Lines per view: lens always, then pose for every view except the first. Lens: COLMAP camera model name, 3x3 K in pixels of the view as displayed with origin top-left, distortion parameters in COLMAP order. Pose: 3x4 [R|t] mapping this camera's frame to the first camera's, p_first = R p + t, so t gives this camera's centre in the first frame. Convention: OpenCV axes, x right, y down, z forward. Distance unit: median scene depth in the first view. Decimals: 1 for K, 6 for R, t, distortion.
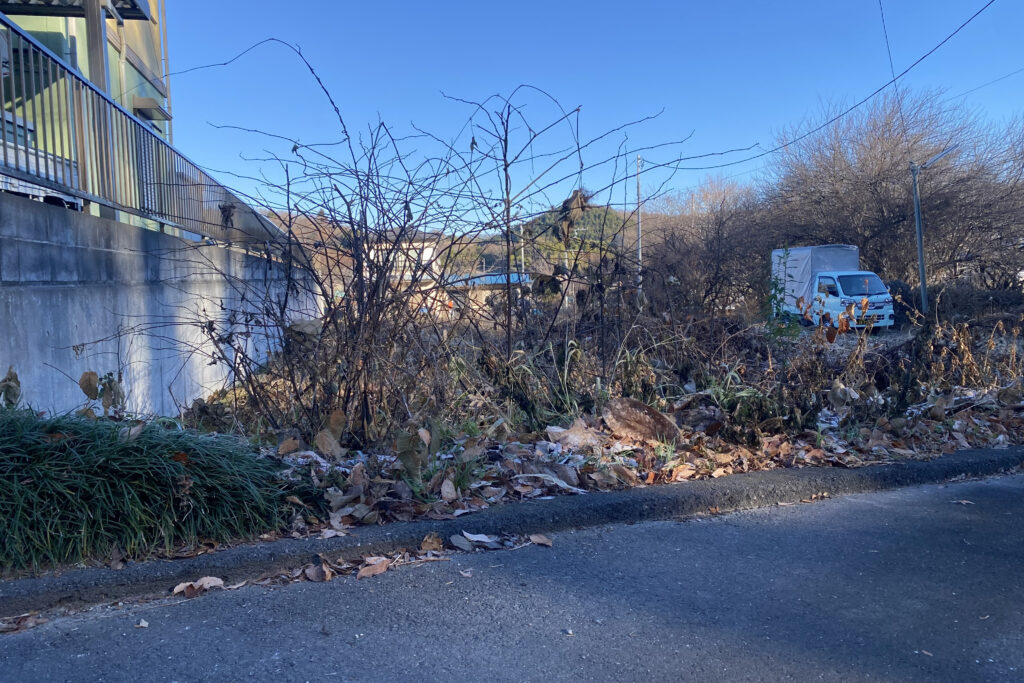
lens RADIAL K [[770.4, 0, 511.3], [0, 770.4, 341.3], [0, 0, 1]] dist [0.046333, -0.042103]
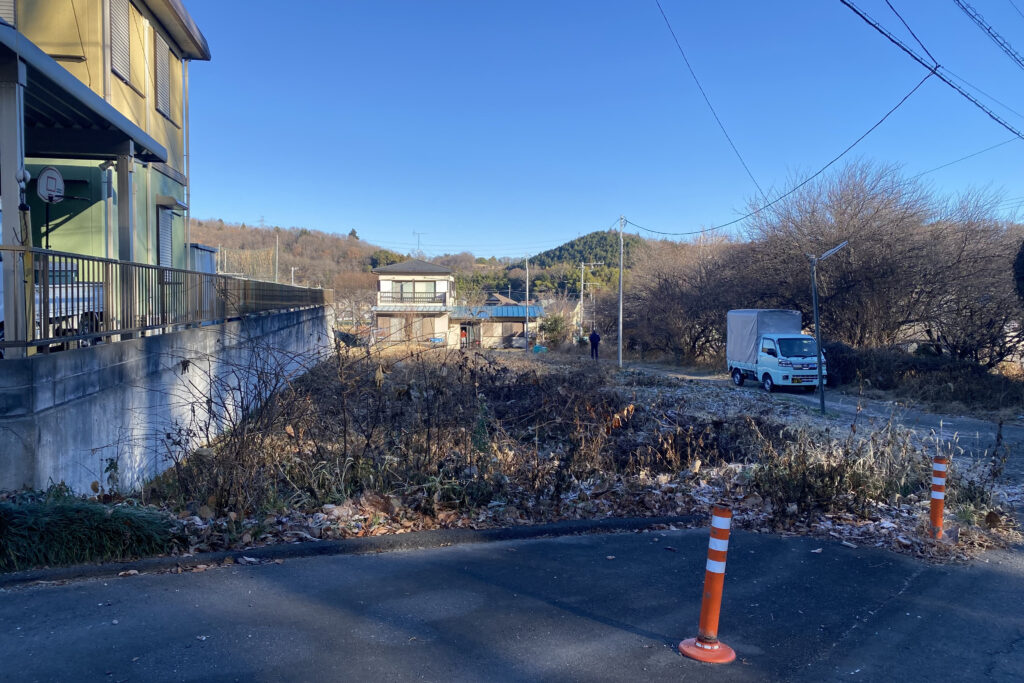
lens RADIAL K [[770.4, 0, 522.0], [0, 770.4, 342.8], [0, 0, 1]] dist [0.046333, -0.042103]
pose [[0.999232, 0.033483, -0.020363, 0.666871], [-0.034060, 0.999009, -0.028650, -0.305036], [0.019383, 0.029322, 0.999382, -1.143515]]
